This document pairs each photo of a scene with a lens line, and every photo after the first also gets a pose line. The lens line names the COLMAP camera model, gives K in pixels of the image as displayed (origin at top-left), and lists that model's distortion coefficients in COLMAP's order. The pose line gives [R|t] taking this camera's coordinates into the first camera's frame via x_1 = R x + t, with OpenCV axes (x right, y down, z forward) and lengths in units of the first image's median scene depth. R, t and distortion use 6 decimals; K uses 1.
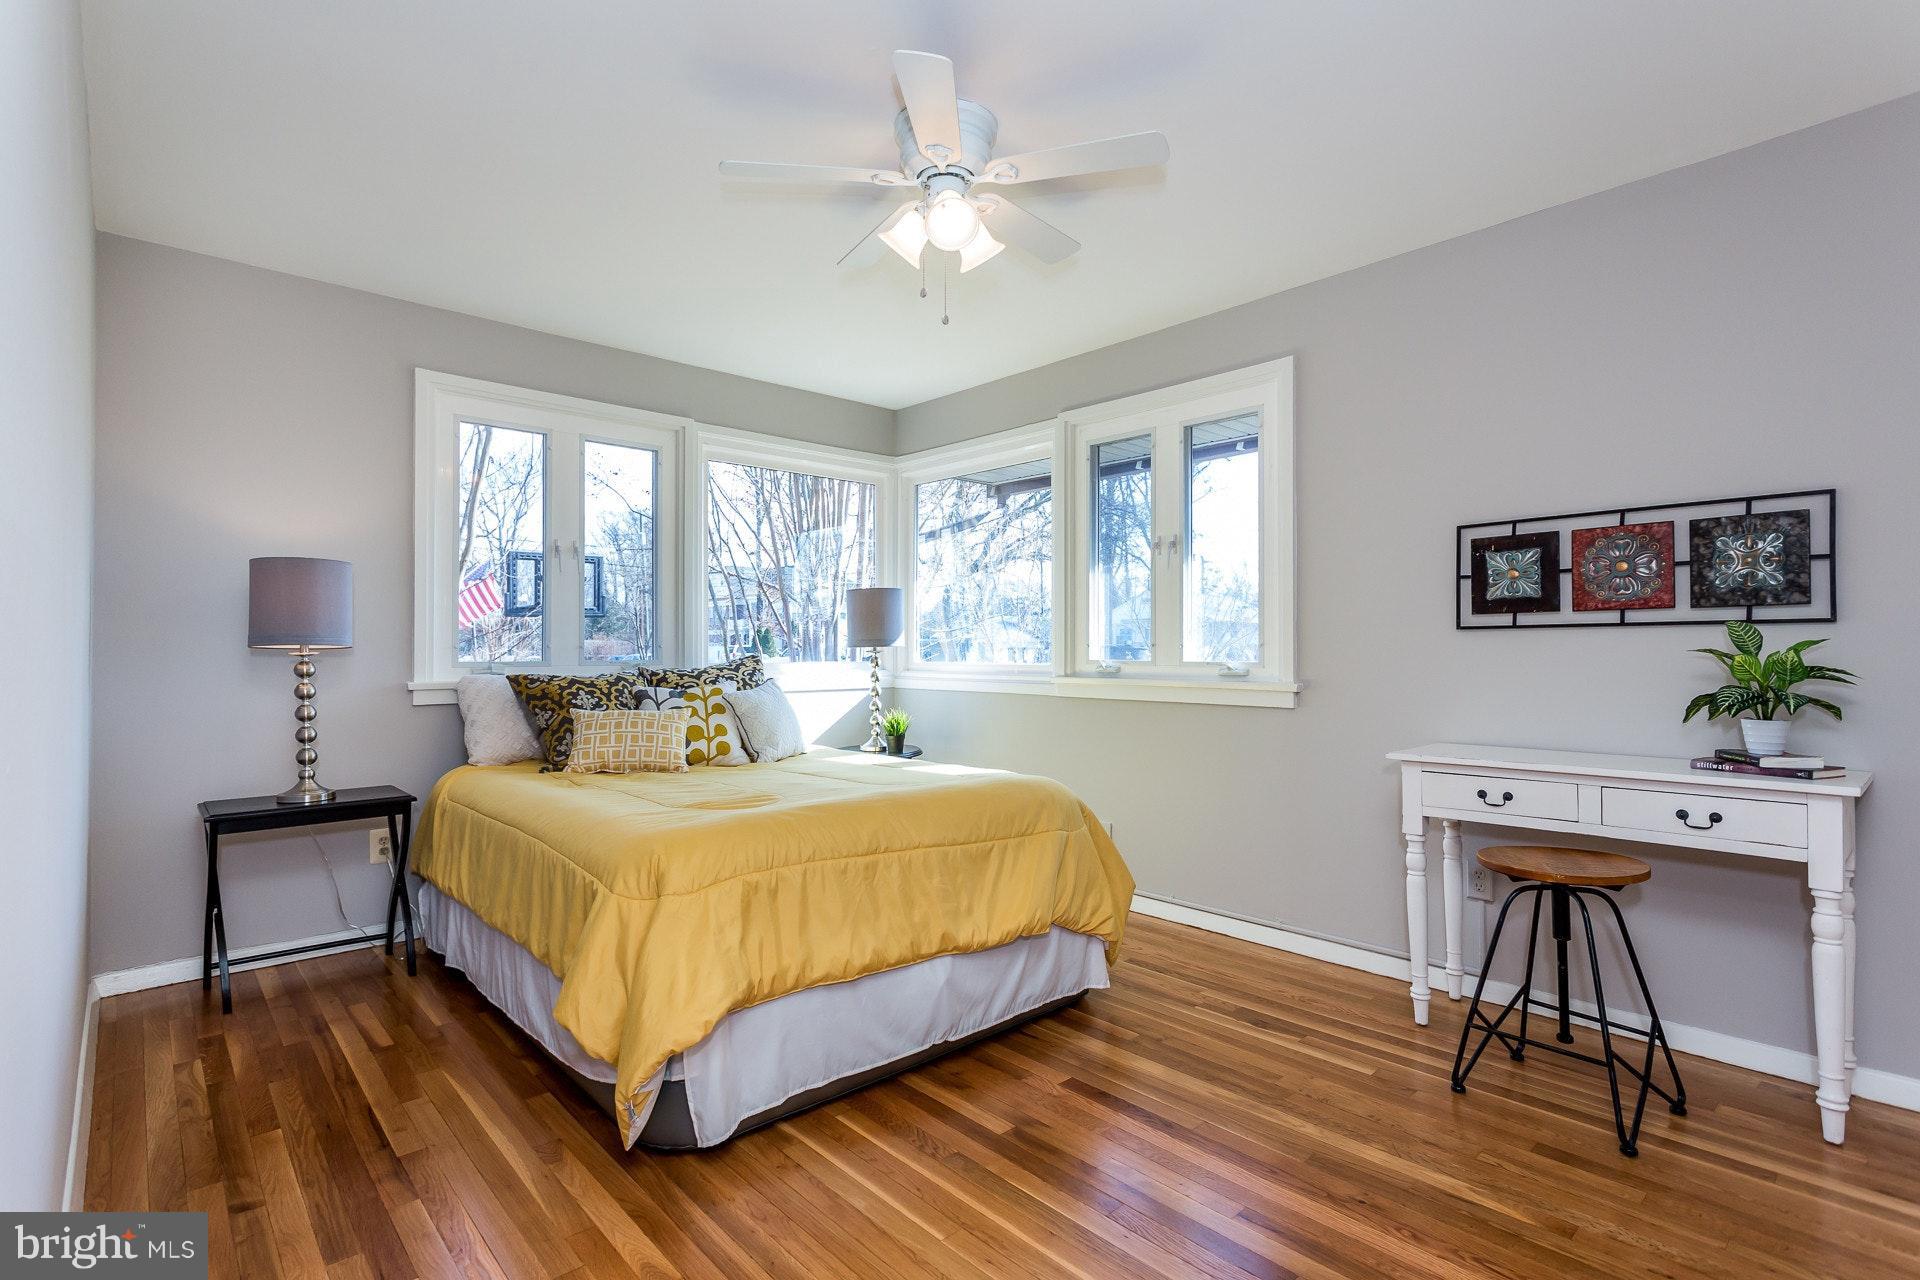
lens RADIAL K [[907.2, 0, 954.7], [0, 907.2, 642.0], [0, 0, 1]] dist [0.002233, 0.000223]
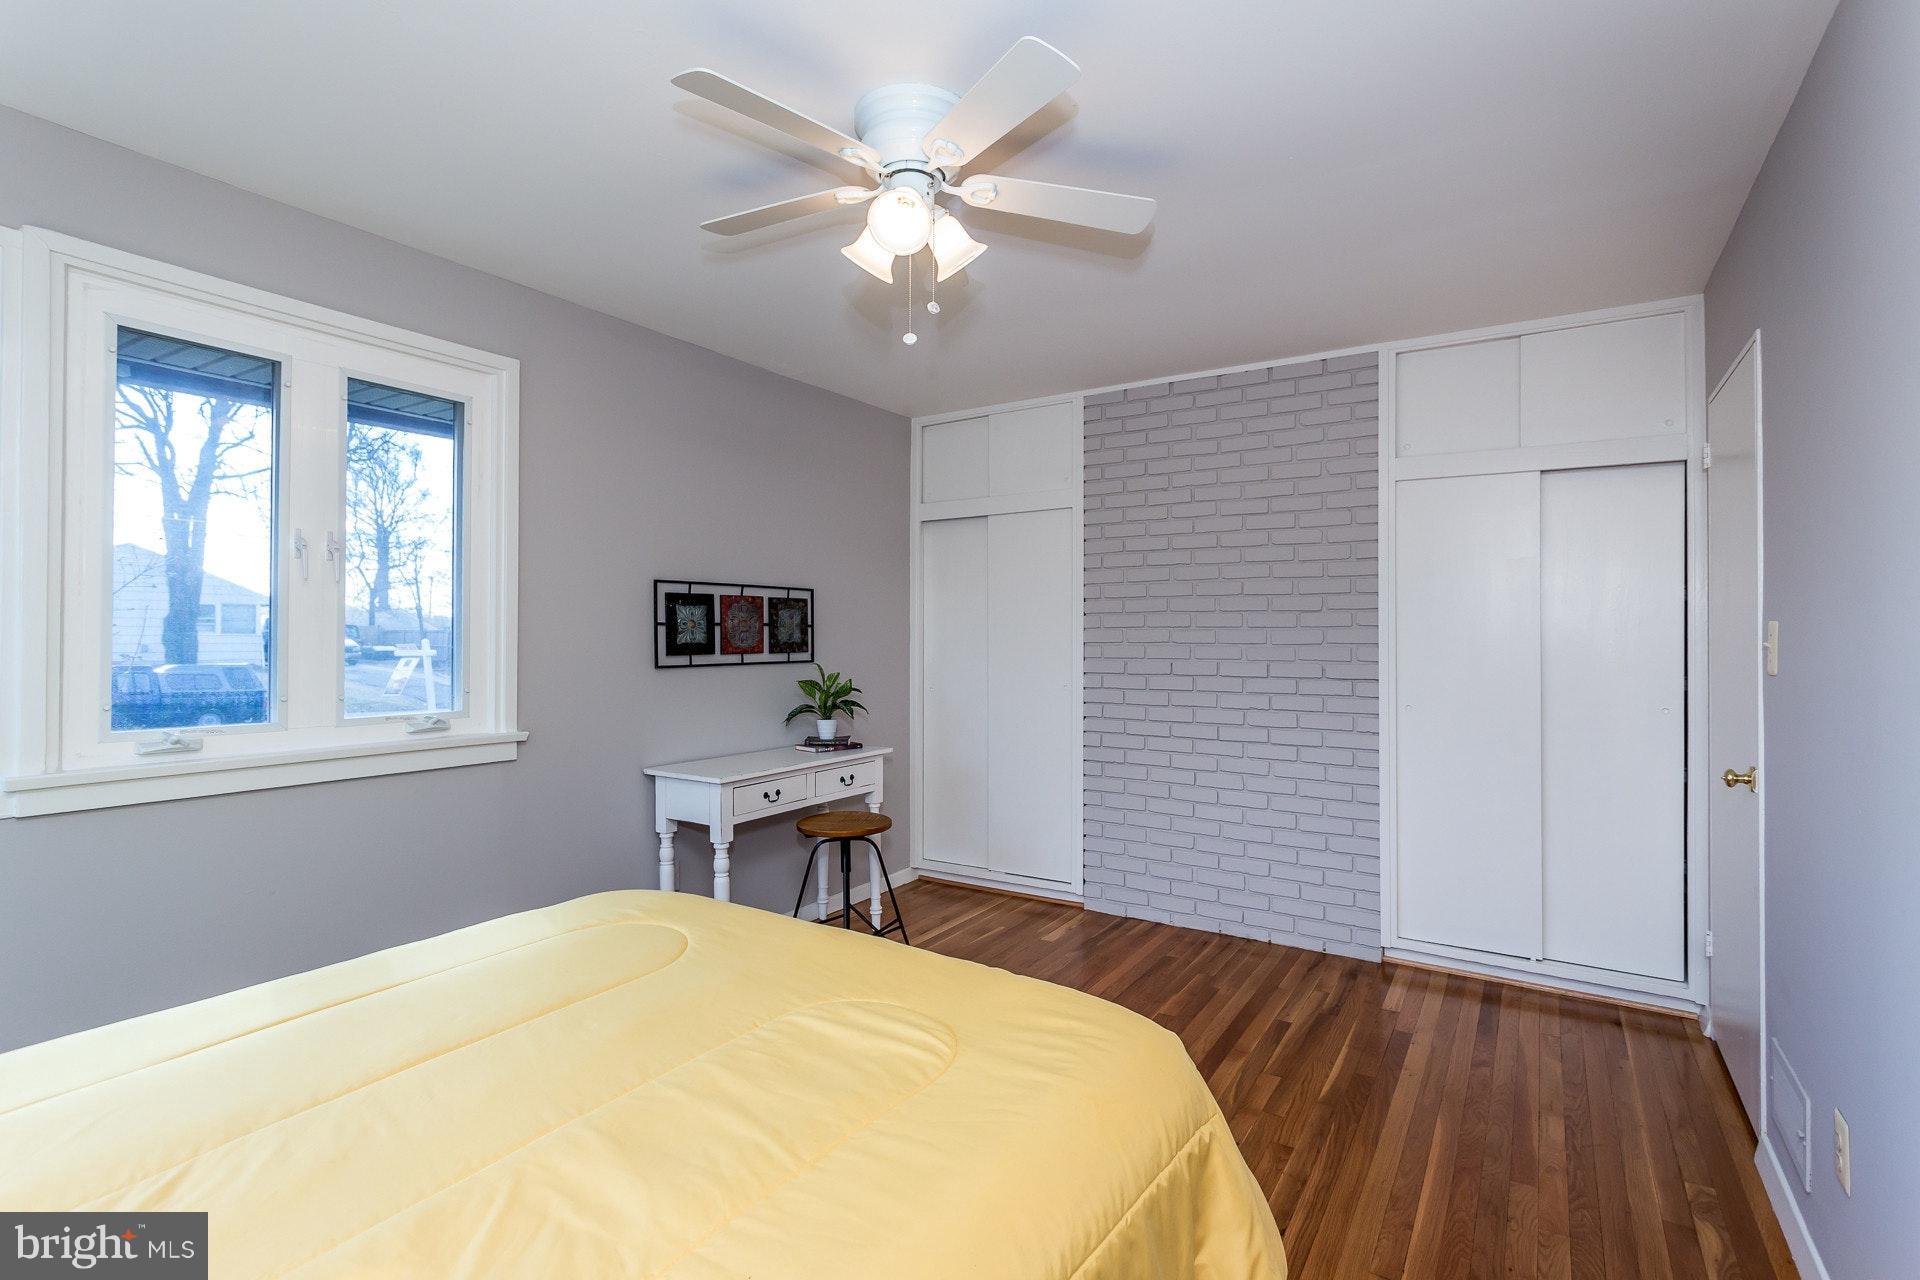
lens RADIAL K [[907.2, 0, 954.5], [0, 907.2, 633.5], [0, 0, 1]] dist [0.002233, 0.000223]
pose [[-0.252797, 0.007066, 0.967494, -0.728664], [-0.006184, 0.999941, -0.008919, -0.055429], [-0.967500, -0.008238, -0.252738, 1.009075]]
